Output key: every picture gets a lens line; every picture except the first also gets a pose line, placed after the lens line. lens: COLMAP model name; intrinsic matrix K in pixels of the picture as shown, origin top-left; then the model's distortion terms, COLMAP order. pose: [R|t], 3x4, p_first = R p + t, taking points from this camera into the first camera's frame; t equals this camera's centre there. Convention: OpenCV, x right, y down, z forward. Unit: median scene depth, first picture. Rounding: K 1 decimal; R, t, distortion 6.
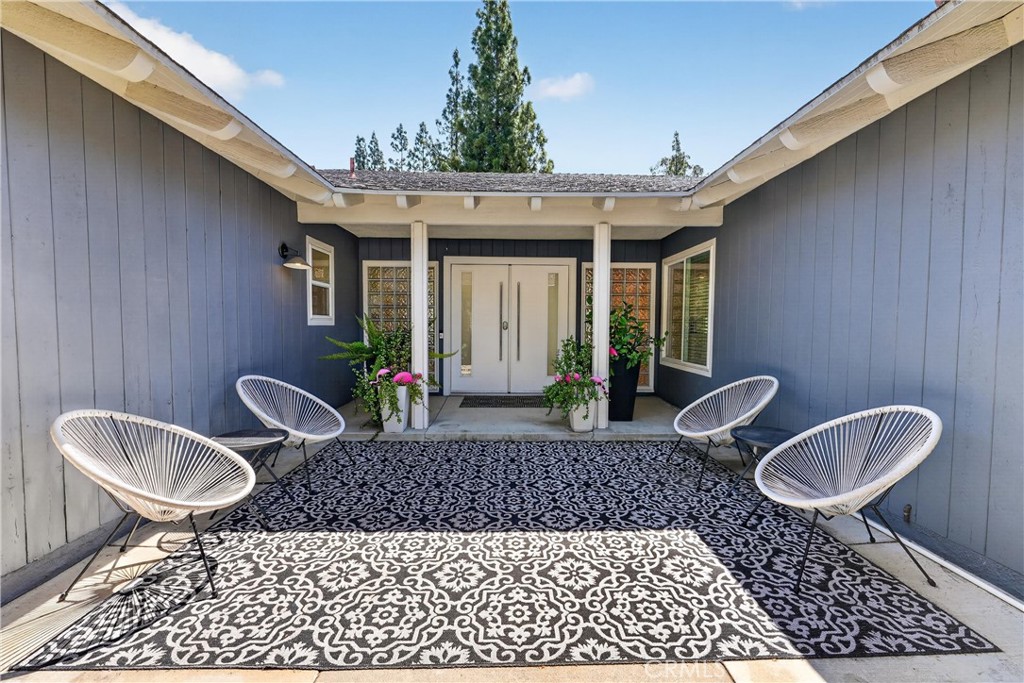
lens RADIAL K [[417.5, 0, 512.7], [0, 417.5, 340.4], [0, 0, 1]] dist [0.002786, 0.000223]
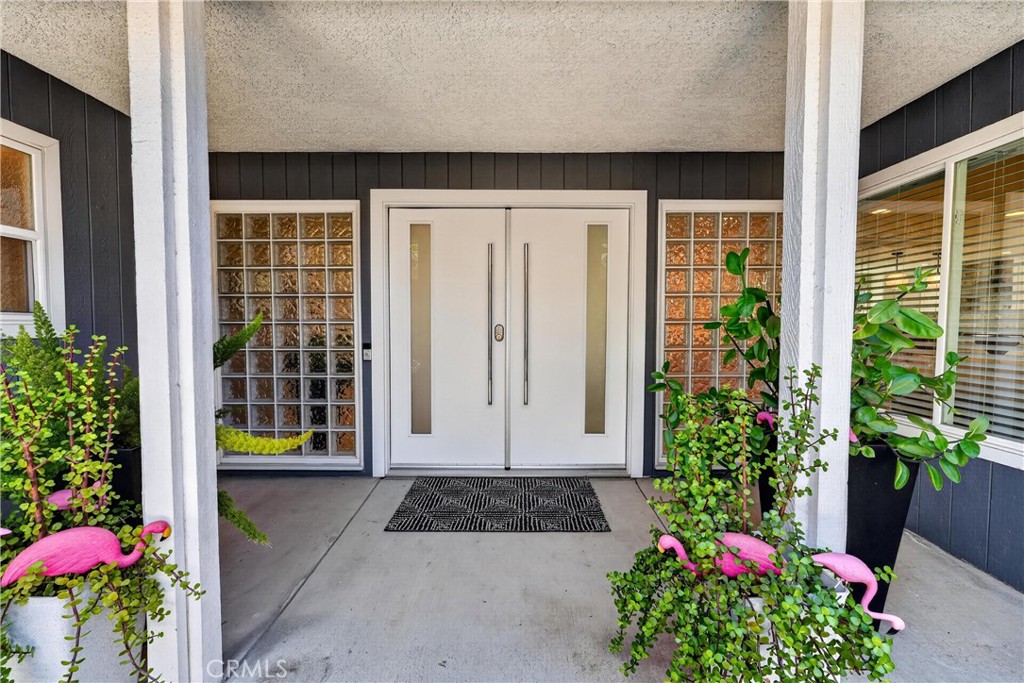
lens RADIAL K [[417.5, 0, 512.4], [0, 417.5, 338.9], [0, 0, 1]] dist [0.002786, 0.000223]
pose [[0.999798, -0.001841, -0.020013, 0.007616], [0.001798, 0.999996, -0.002187, -0.027135], [0.020017, 0.002150, 0.999797, 0.516081]]
